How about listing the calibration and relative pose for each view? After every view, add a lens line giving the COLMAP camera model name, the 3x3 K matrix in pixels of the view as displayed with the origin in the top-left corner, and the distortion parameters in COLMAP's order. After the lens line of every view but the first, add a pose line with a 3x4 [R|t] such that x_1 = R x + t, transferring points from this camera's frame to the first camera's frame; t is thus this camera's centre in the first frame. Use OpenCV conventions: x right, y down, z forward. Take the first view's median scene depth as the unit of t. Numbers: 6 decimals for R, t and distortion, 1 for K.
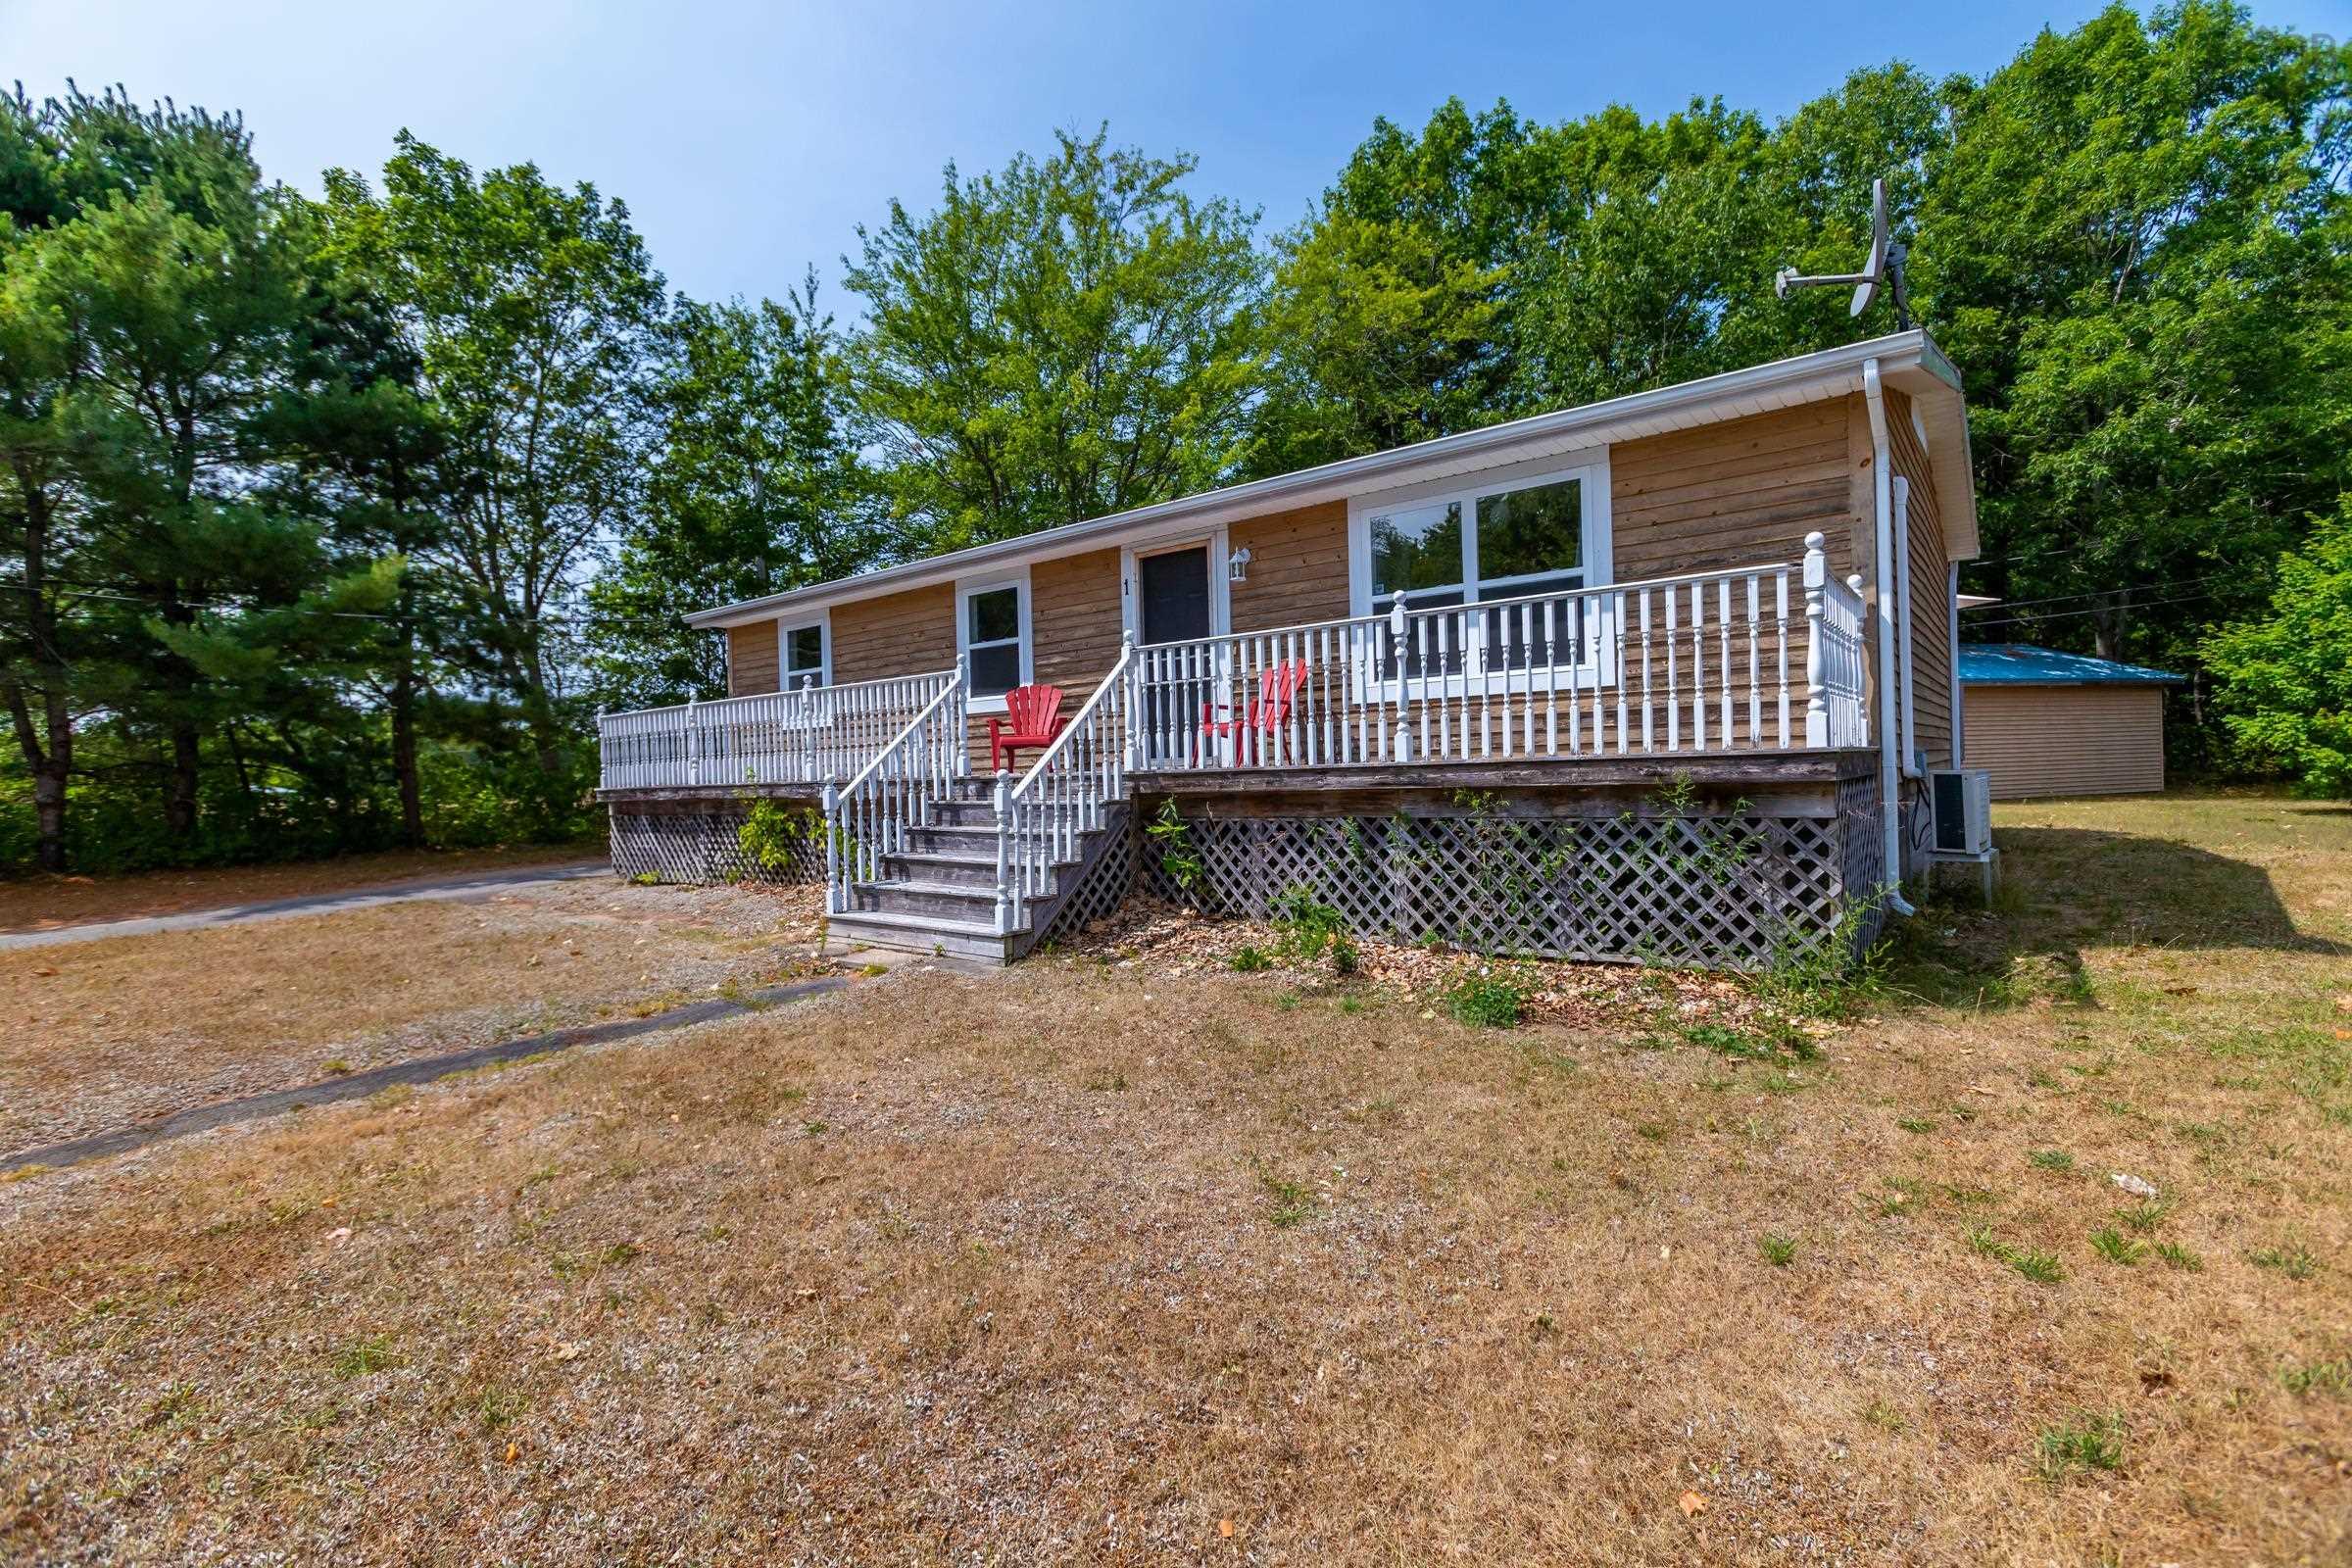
lens RADIAL K [[1056.7, 0, 1175.7], [0, 1056.7, 772.5], [0, 0, 1]] dist [0.001563, 0.000563]
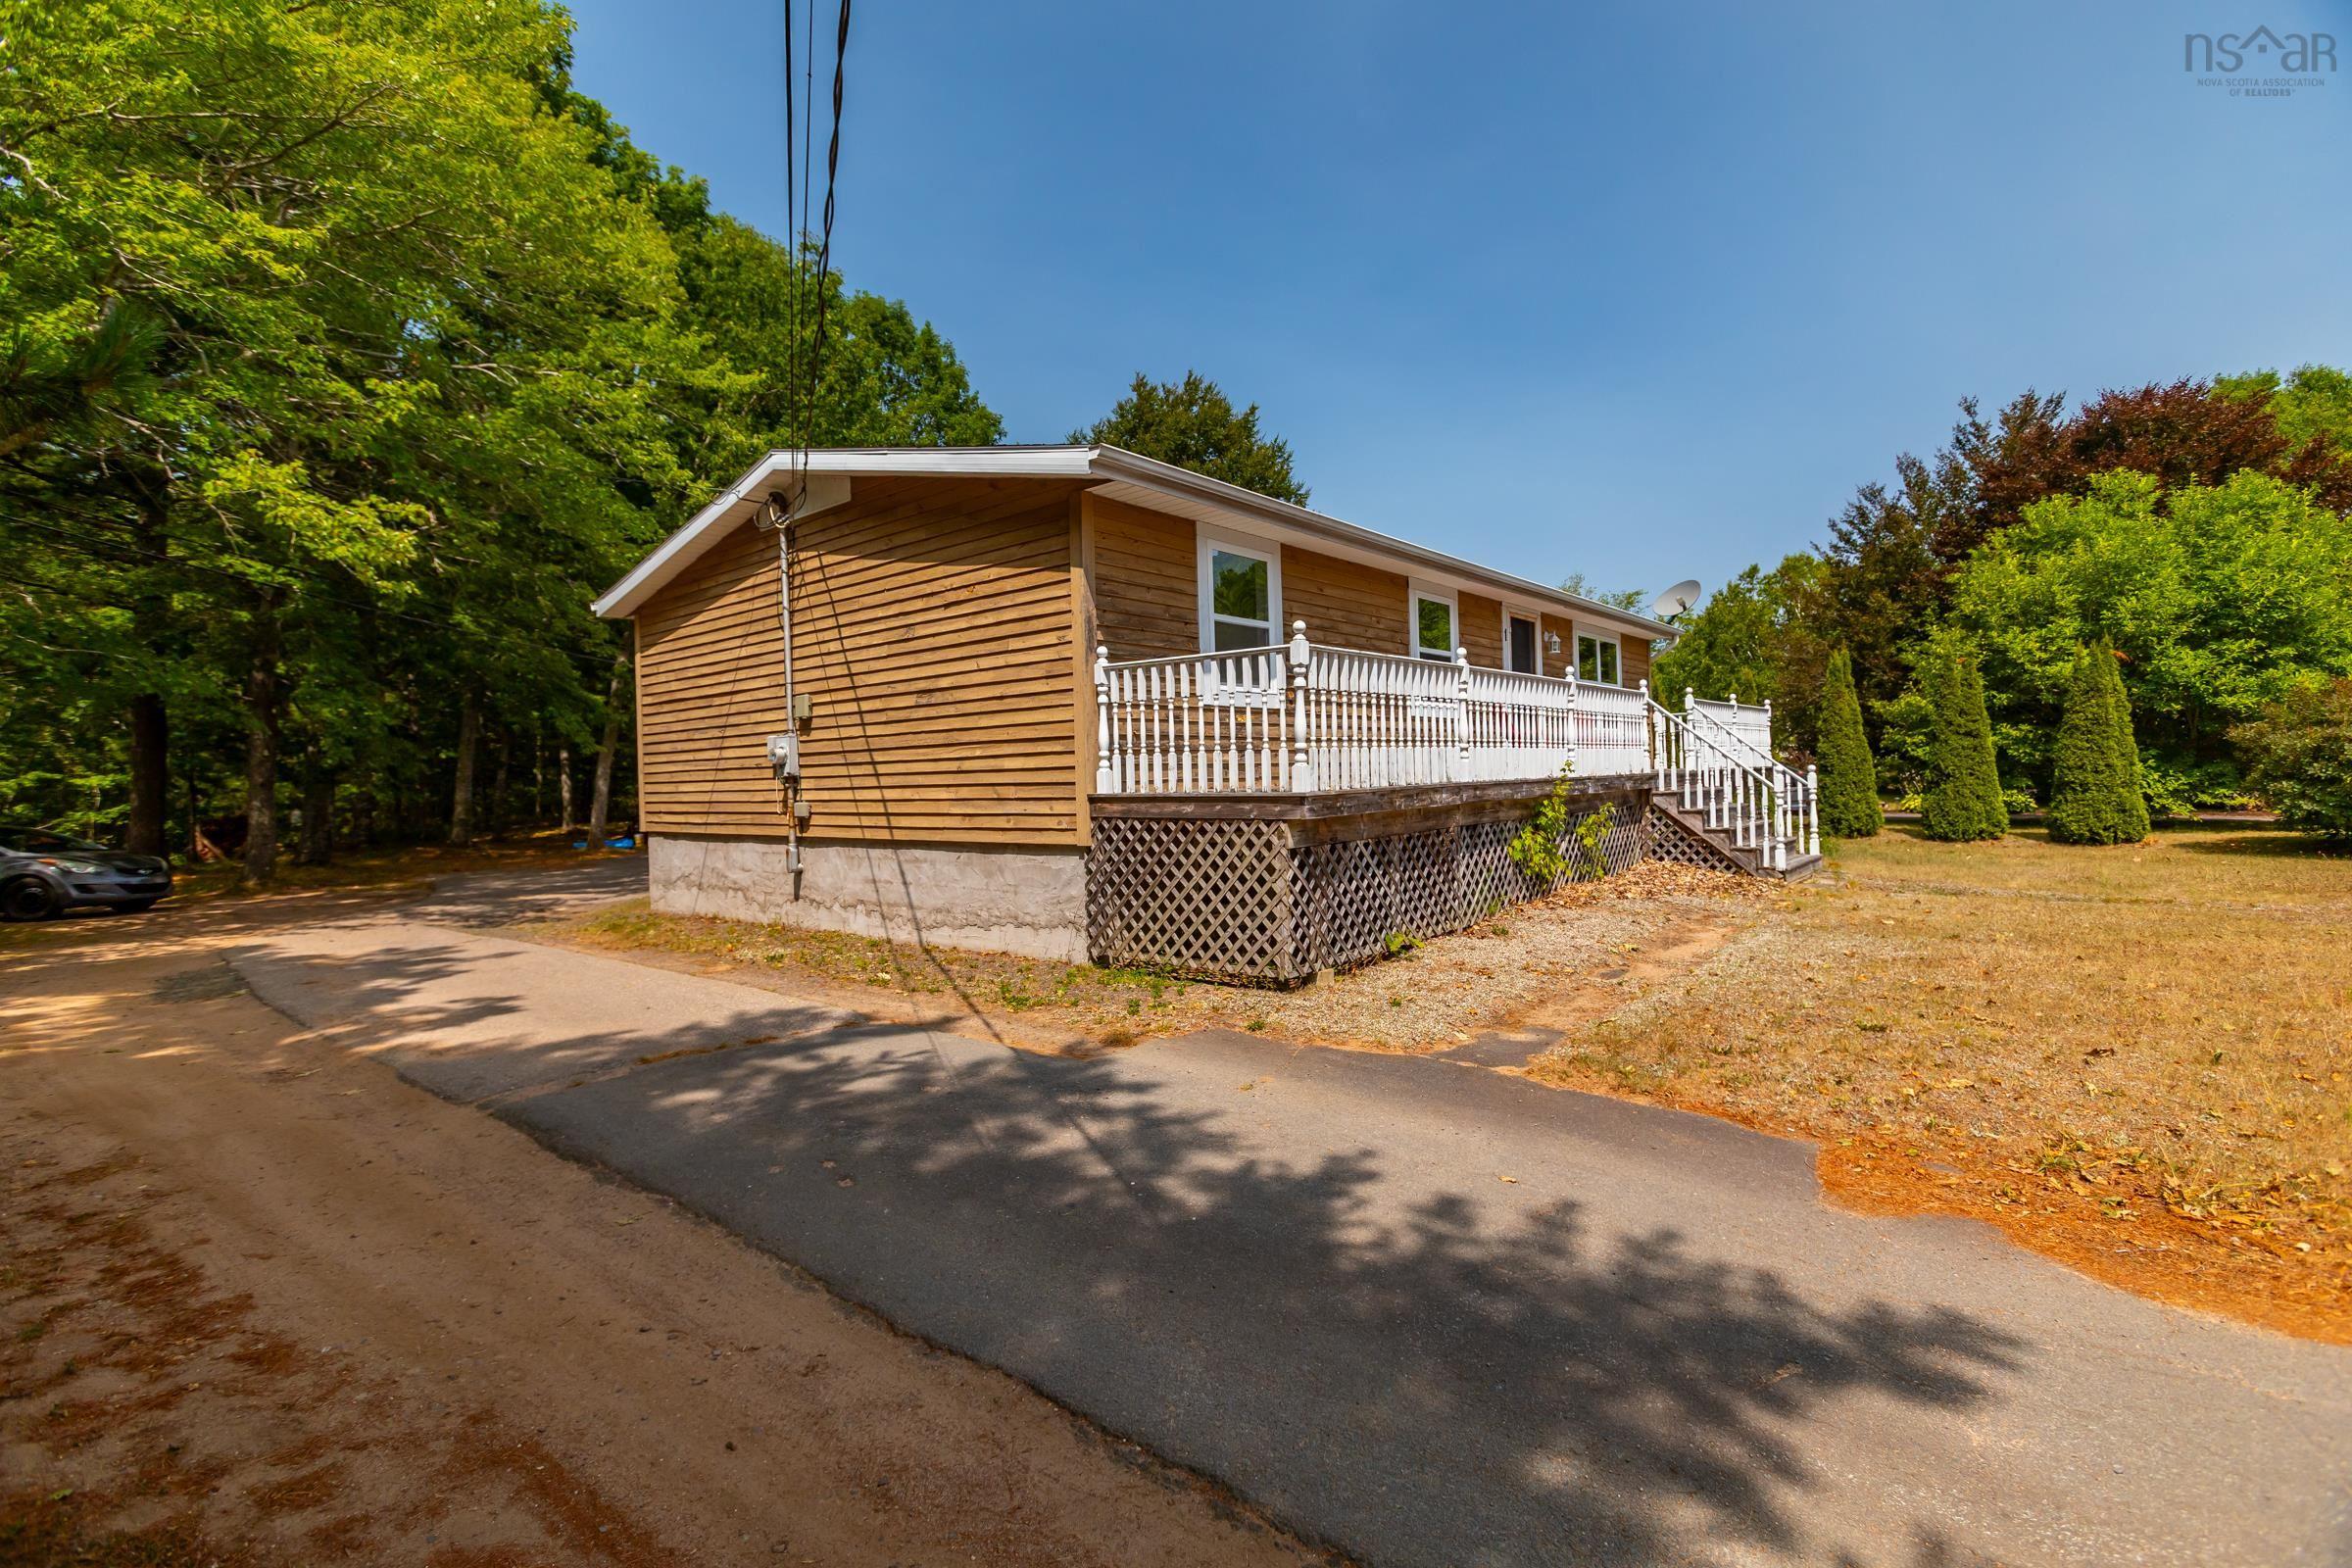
lens RADIAL K [[1056.7, 0, 1175.7], [0, 1056.7, 772.5], [0, 0, 1]] dist [0.001563, 0.000563]
pose [[0.027967, 0.032017, 0.999096, -1.043738], [0.028675, 0.999050, -0.032819, 0.019650], [-0.999197, 0.029567, 0.027022, 1.058480]]
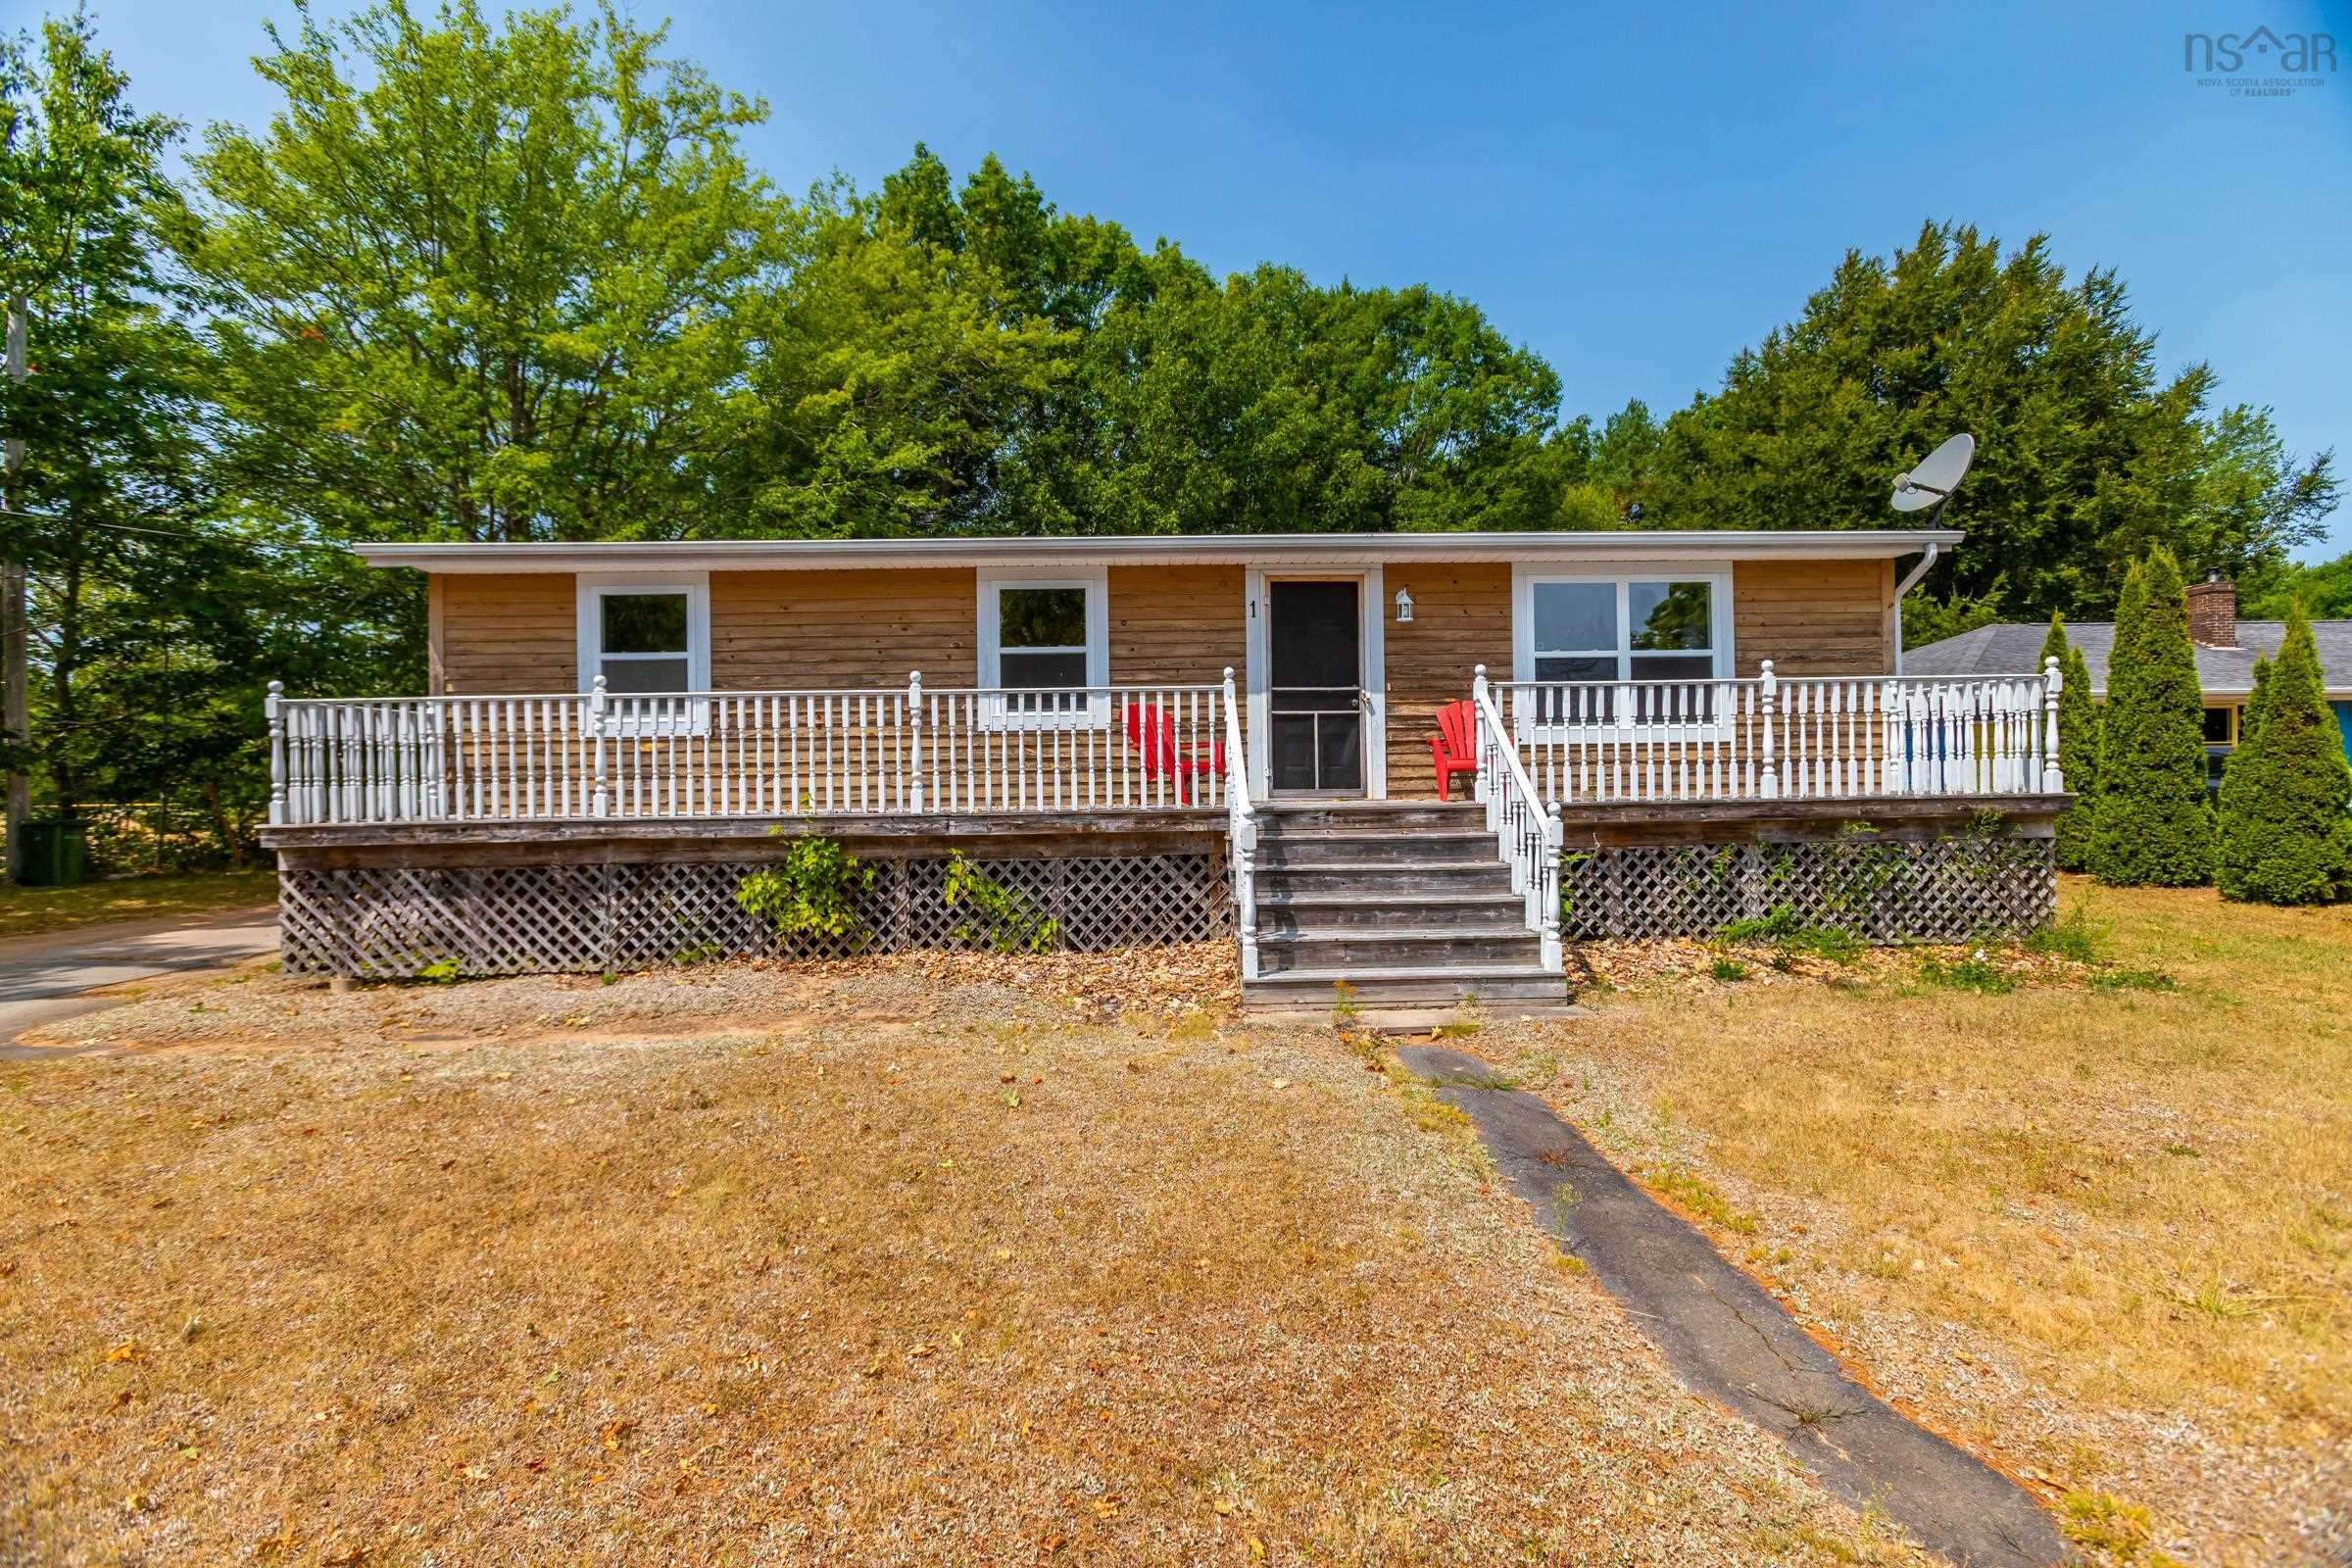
lens RADIAL K [[1032.1, 0, 1160.8], [0, 1032.1, 781.0], [0, 0, 1]] dist [-0.000405, 0.000388]
pose [[0.766398, 0.017470, 0.642128, -0.543311], [-0.005310, 0.999768, -0.020861, -0.000504], [-0.642344, 0.012578, 0.766313, 0.261078]]
